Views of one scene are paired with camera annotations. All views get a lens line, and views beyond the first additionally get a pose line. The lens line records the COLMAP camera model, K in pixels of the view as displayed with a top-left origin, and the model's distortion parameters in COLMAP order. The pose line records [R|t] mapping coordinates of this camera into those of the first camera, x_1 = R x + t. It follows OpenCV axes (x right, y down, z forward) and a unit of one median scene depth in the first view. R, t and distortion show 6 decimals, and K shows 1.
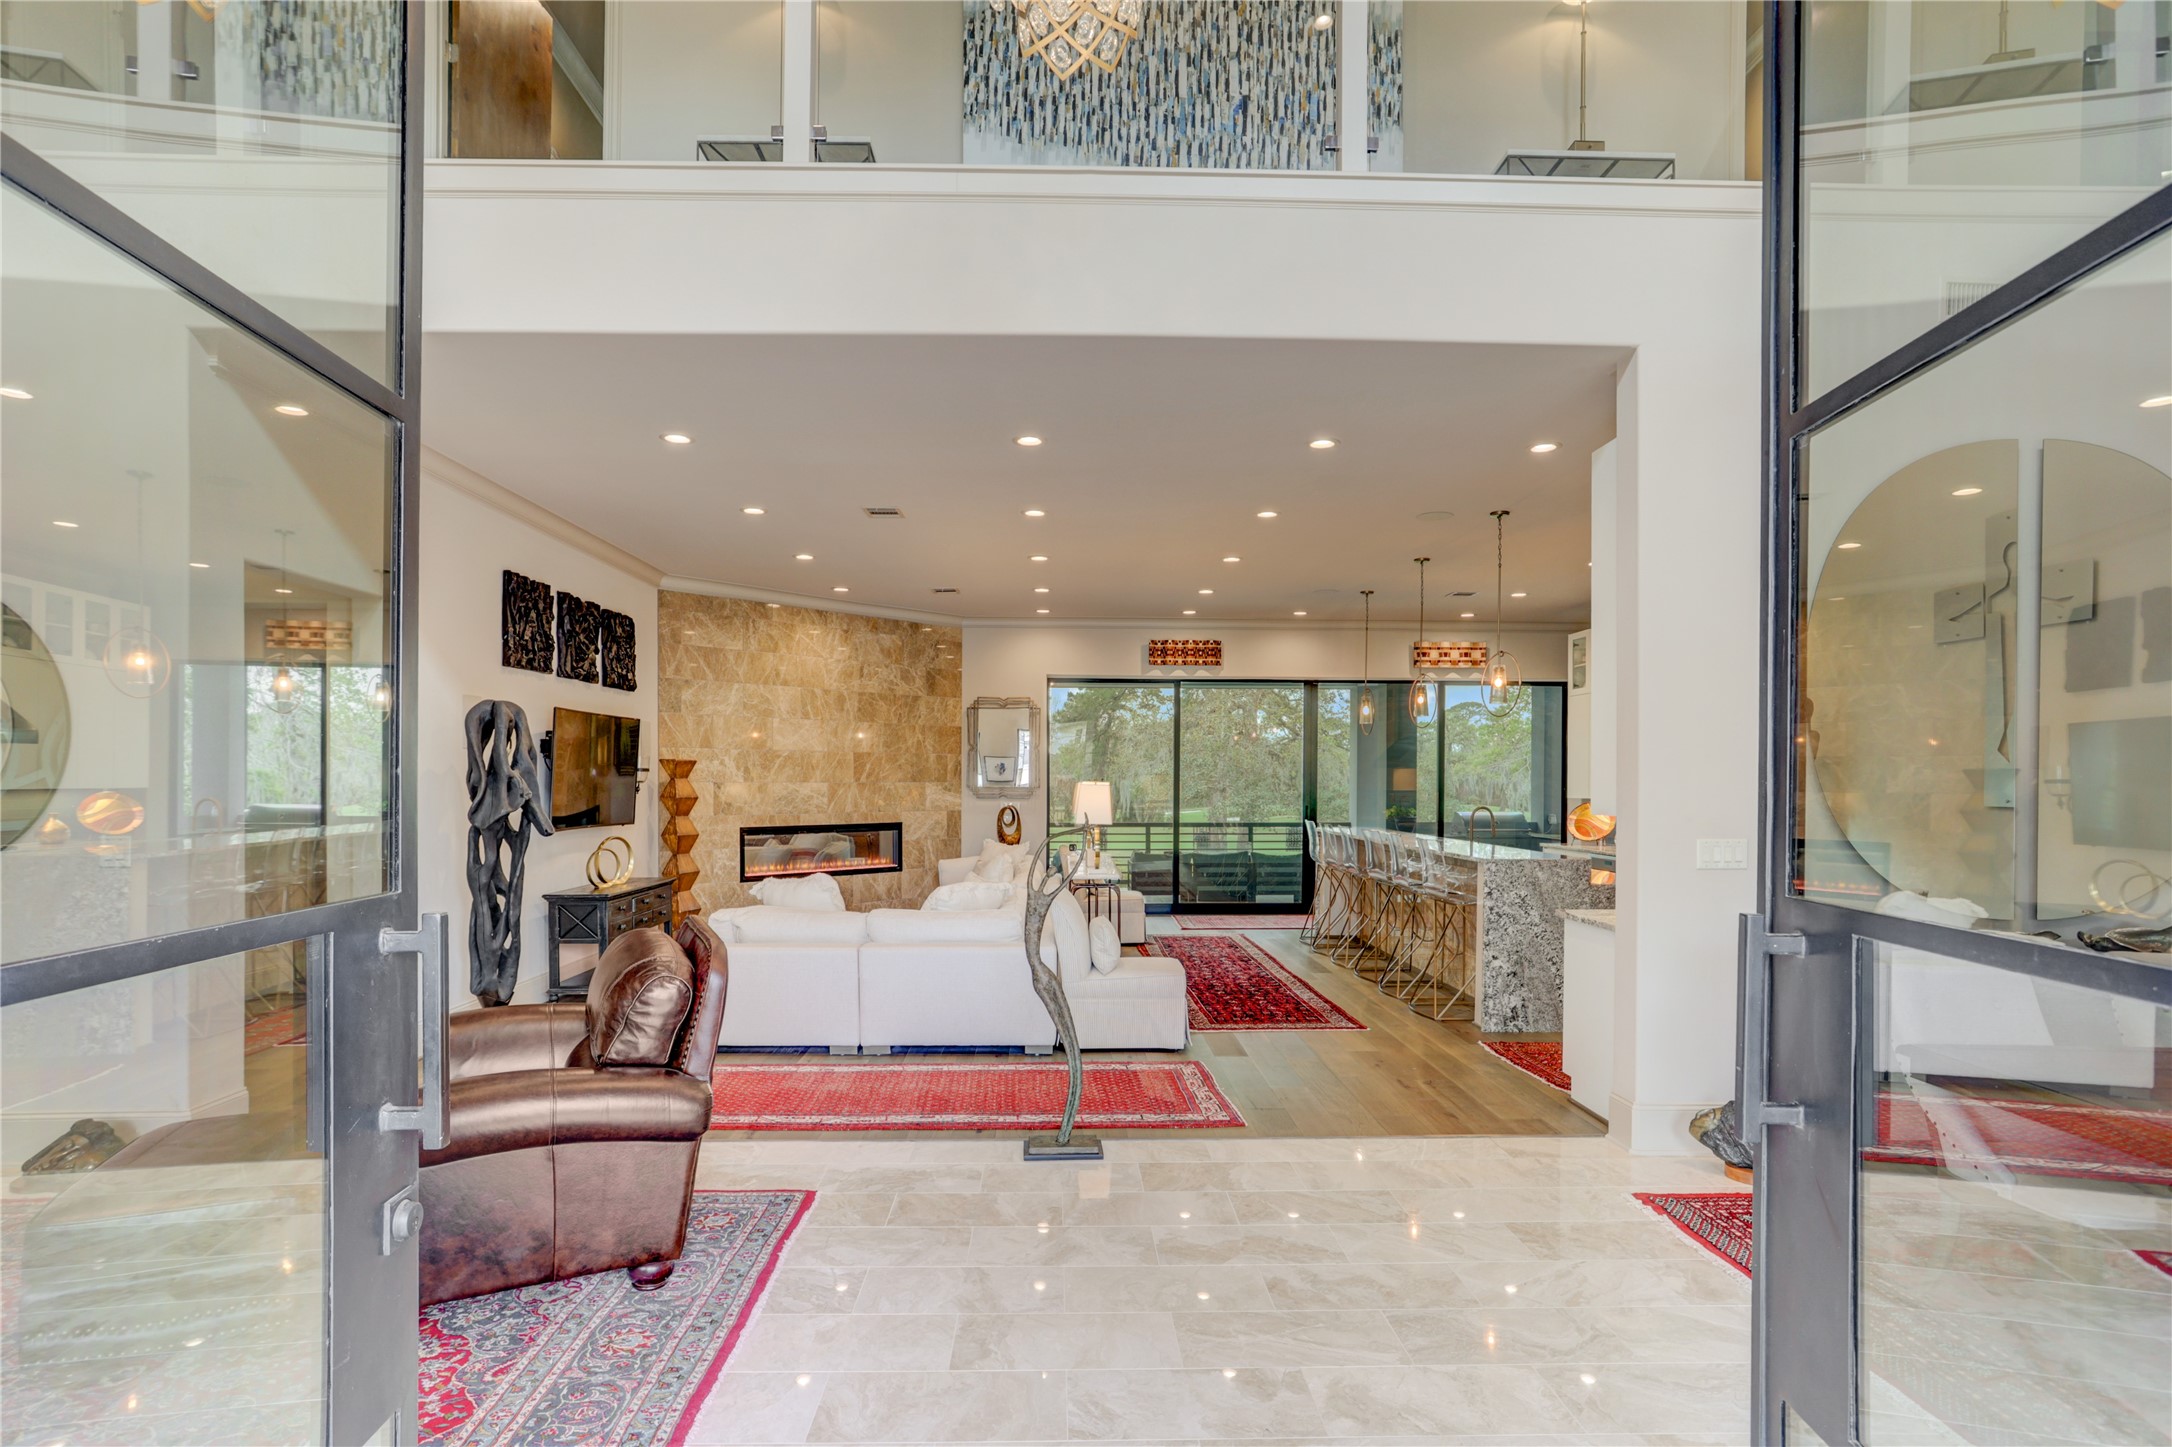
lens RADIAL K [[1095.0, 0, 1074.2], [0, 1095.0, 799.5], [0, 0, 1]] dist [-0.038258, 0.027577]
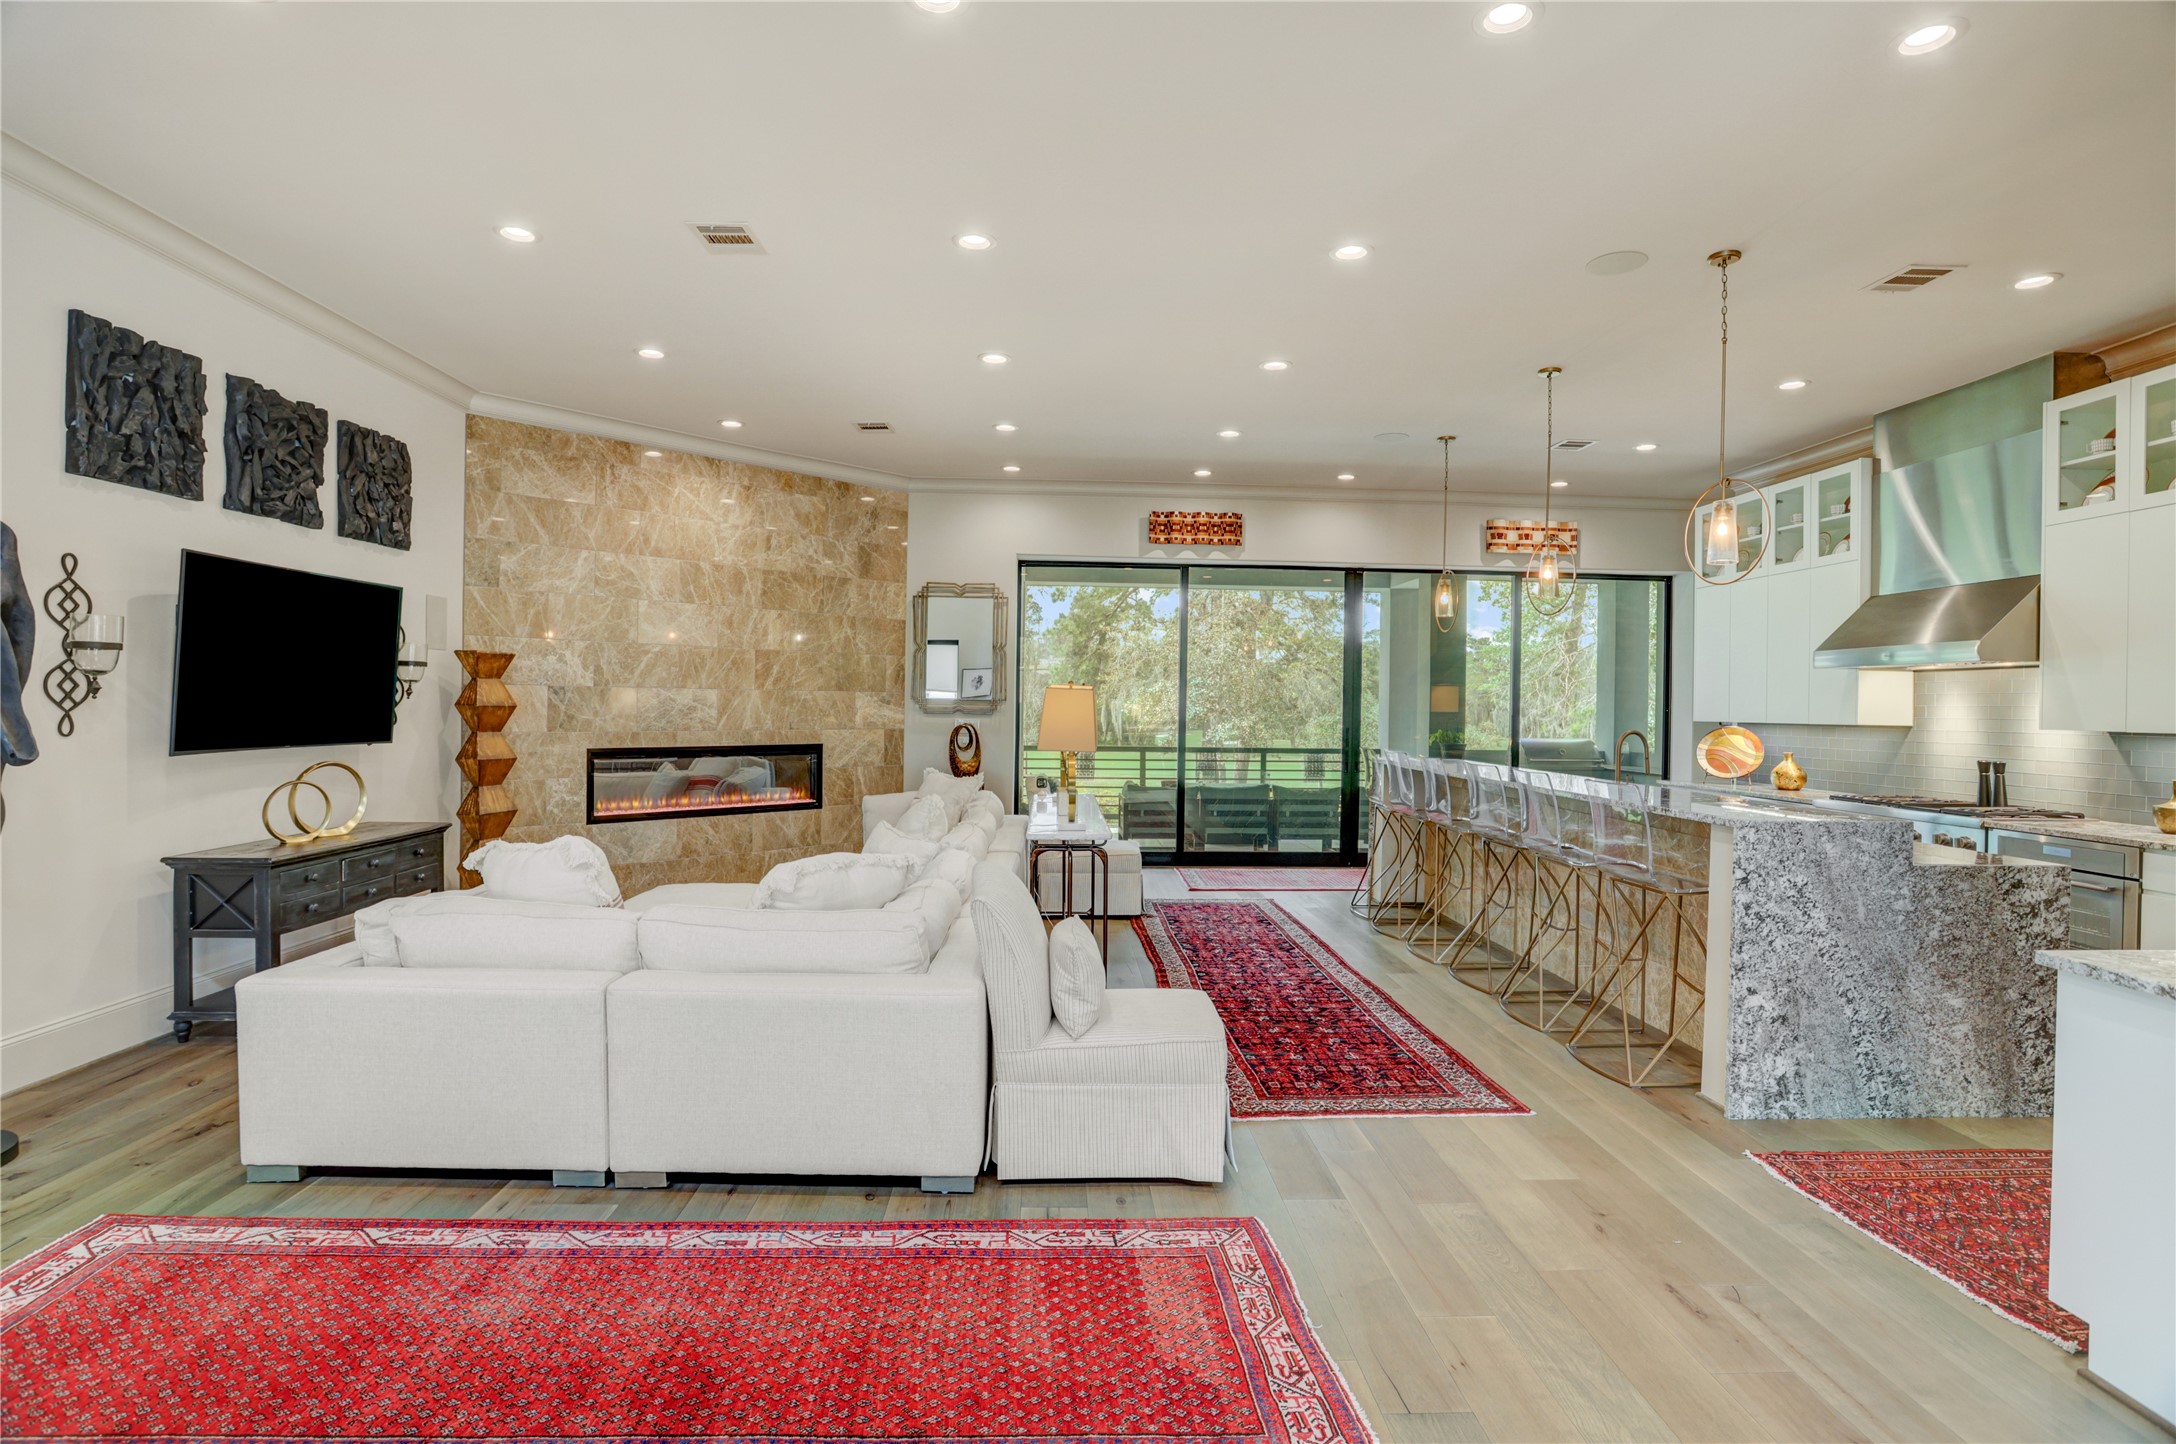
lens RADIAL K [[1070.7, 0, 1077.6], [0, 1070.7, 709.5], [0, 0, 1]] dist [-0.060986, 0.025790]
pose [[0.999875, 0.011750, 0.010574, 0.012452], [-0.011635, 0.999874, -0.010837, 0.003444], [-0.010700, 0.010712, 0.999885, 0.275240]]
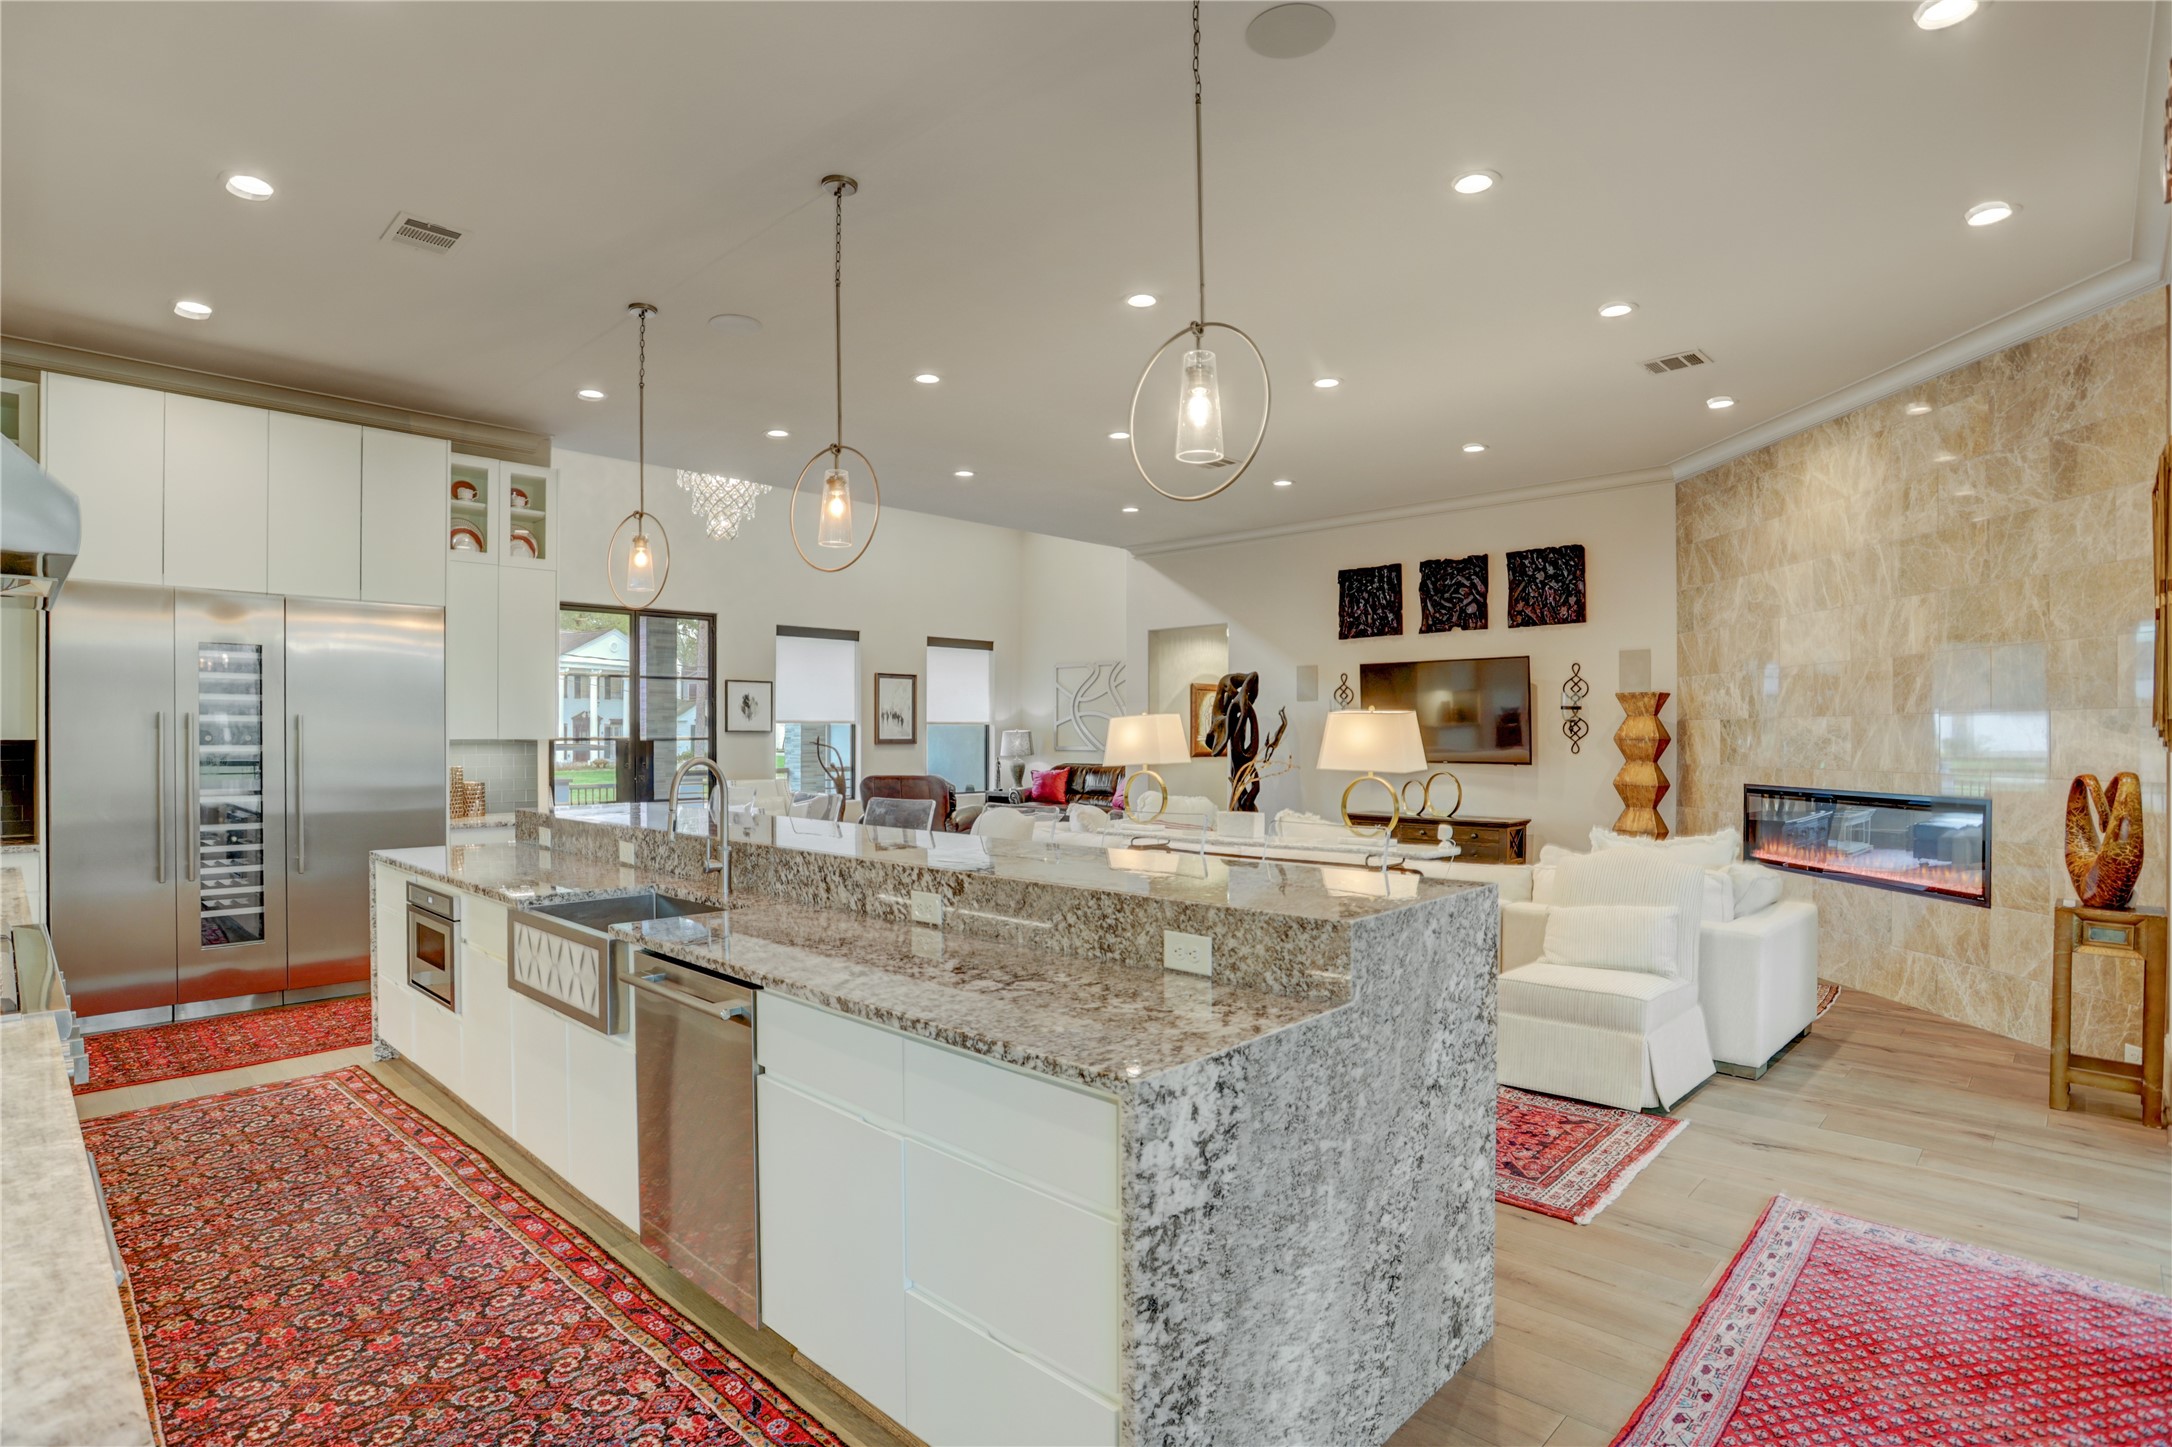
lens RADIAL K [[1084.9, 0, 1063.2], [0, 1084.9, 741.7], [0, 0, 1]] dist [-0.057249, 0.022292]
pose [[-0.709617, 0.001648, -0.704586, 0.452864], [-0.012804, 0.999802, 0.015234, -0.005042], [0.704472, 0.019832, -0.709455, 1.111281]]
